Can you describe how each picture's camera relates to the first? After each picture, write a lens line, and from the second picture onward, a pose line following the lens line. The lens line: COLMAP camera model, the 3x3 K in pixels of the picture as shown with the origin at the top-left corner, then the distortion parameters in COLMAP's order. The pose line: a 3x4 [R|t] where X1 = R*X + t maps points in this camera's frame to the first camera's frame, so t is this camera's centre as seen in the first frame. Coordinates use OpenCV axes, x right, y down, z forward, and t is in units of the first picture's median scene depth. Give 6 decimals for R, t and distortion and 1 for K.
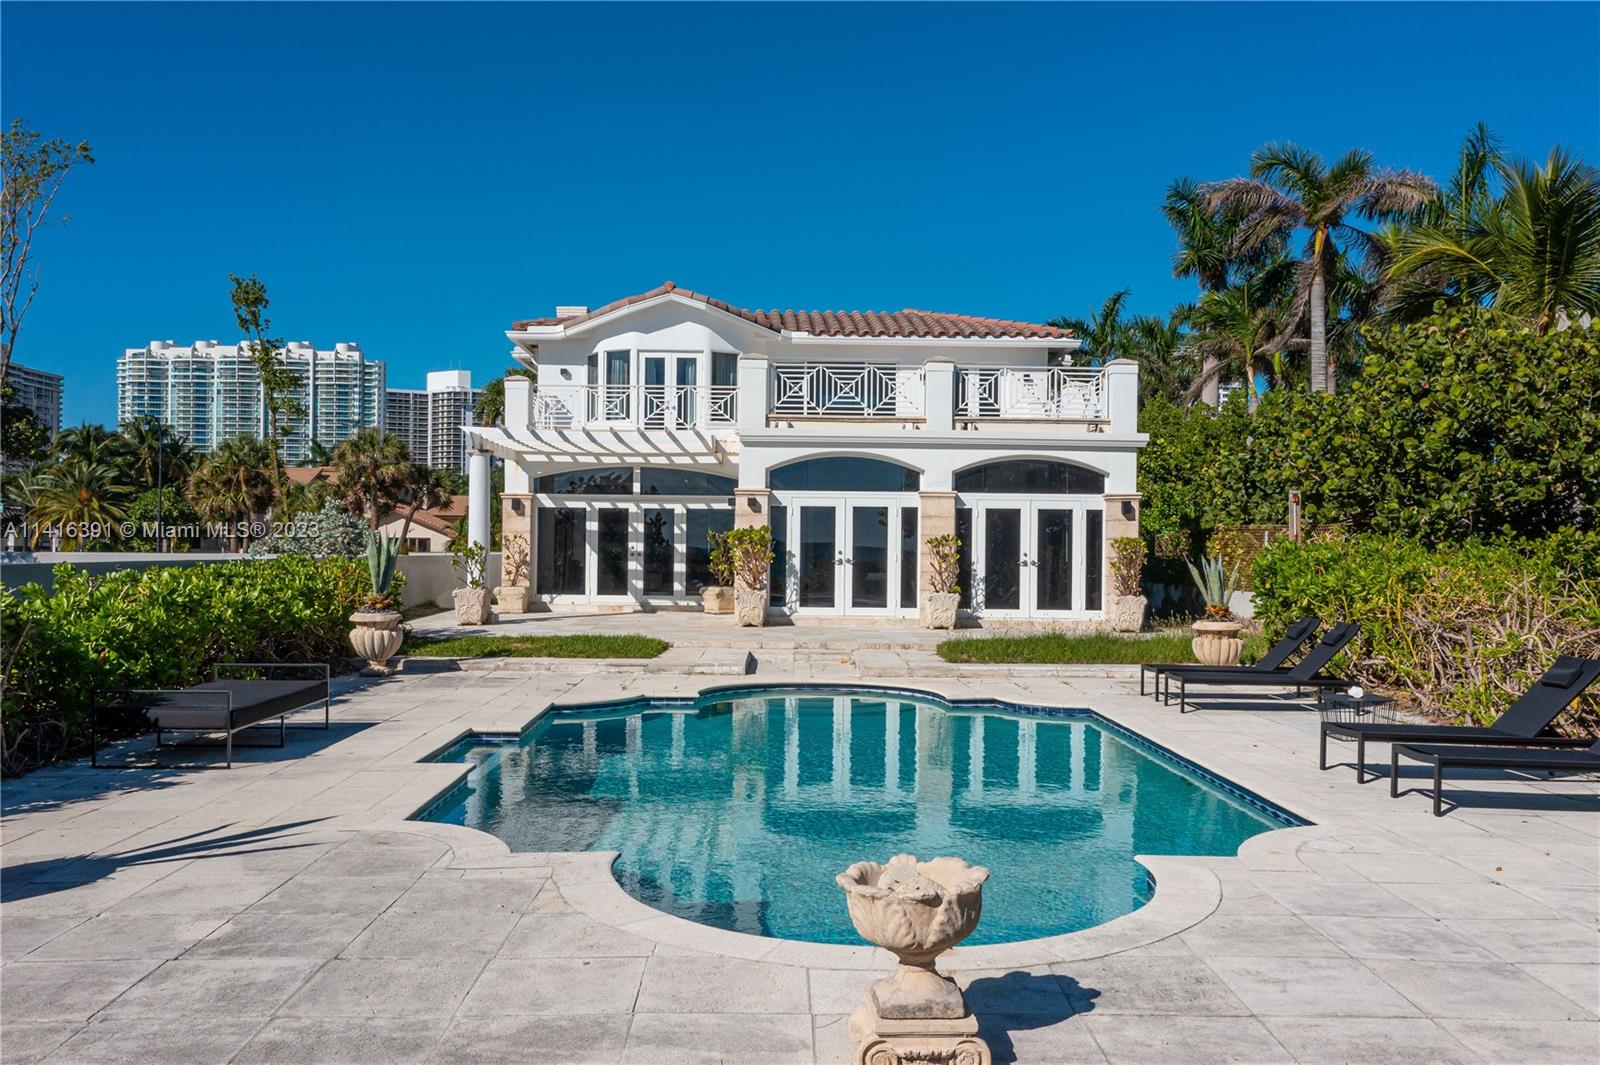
lens RADIAL K [[1348.7, 0, 800.0], [0, 1348.7, 532.5], [0, 0, 1]] dist [0.002919, 0.002214]
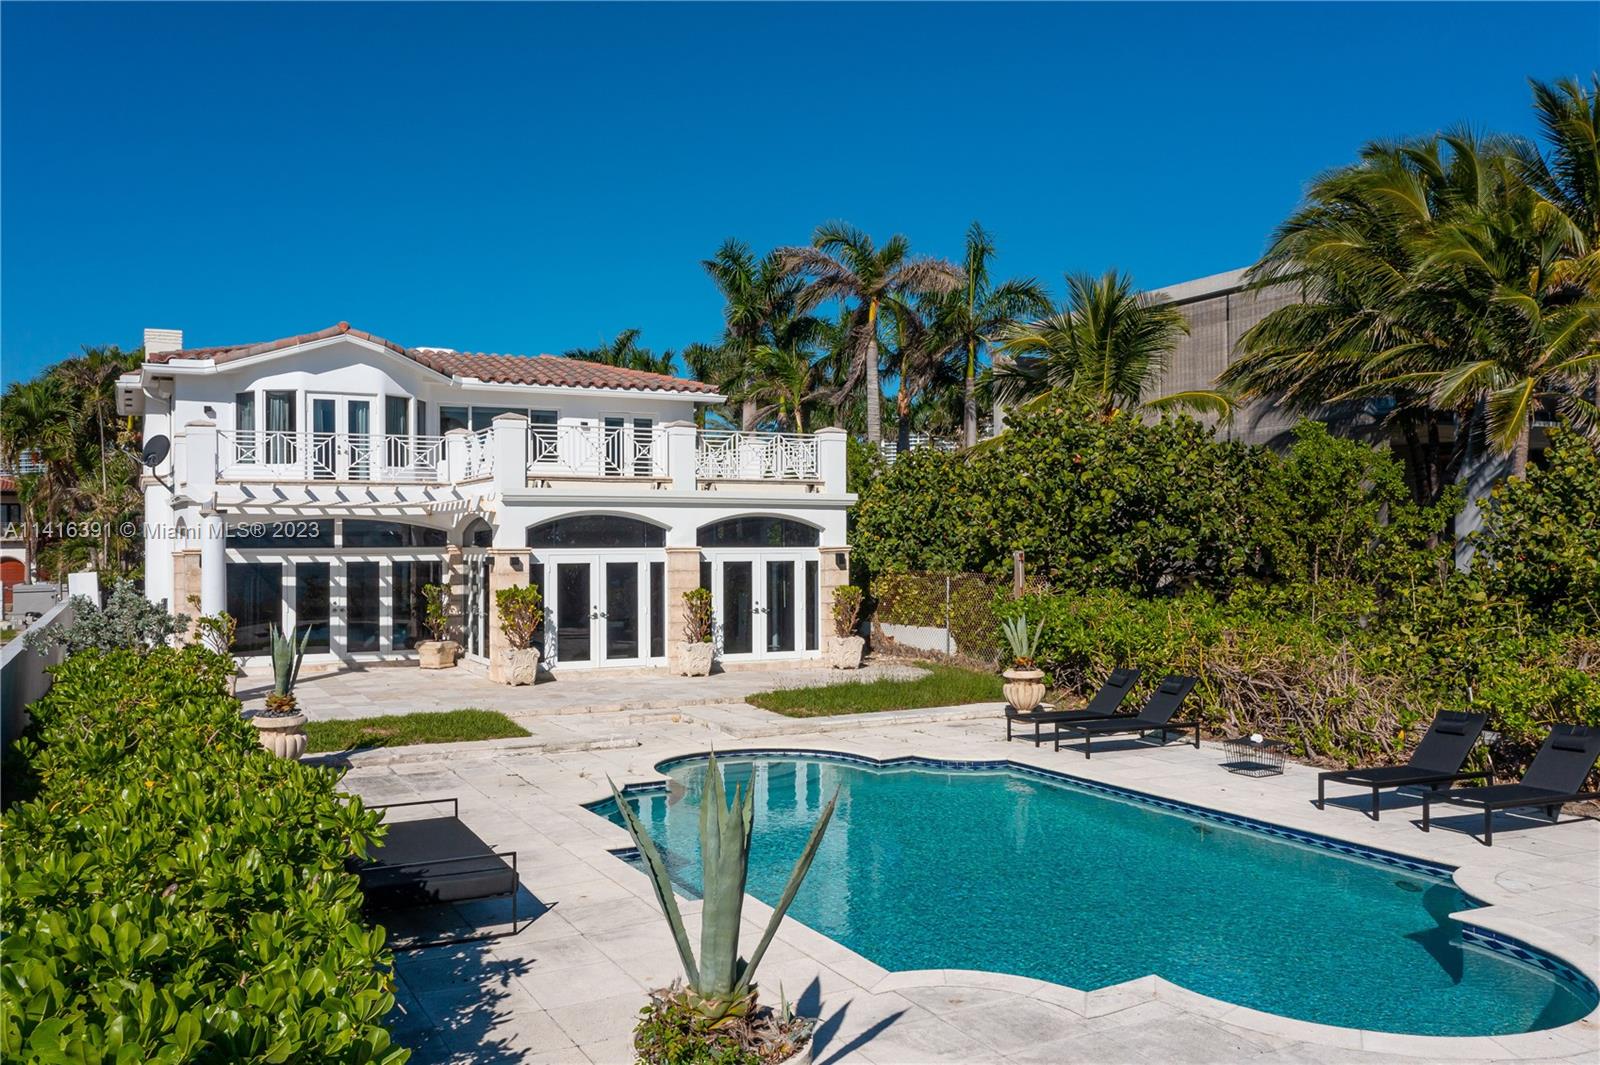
lens RADIAL K [[1282.9, 0, 800.0], [0, 1282.9, 532.5], [0, 0, 1]] dist [0.002344, 0.005898]
pose [[0.897469, -0.010768, 0.440946, -0.262452], [0.010316, 0.999941, 0.003424, -0.044184], [-0.440957, 0.001475, 0.897527, 0.042823]]
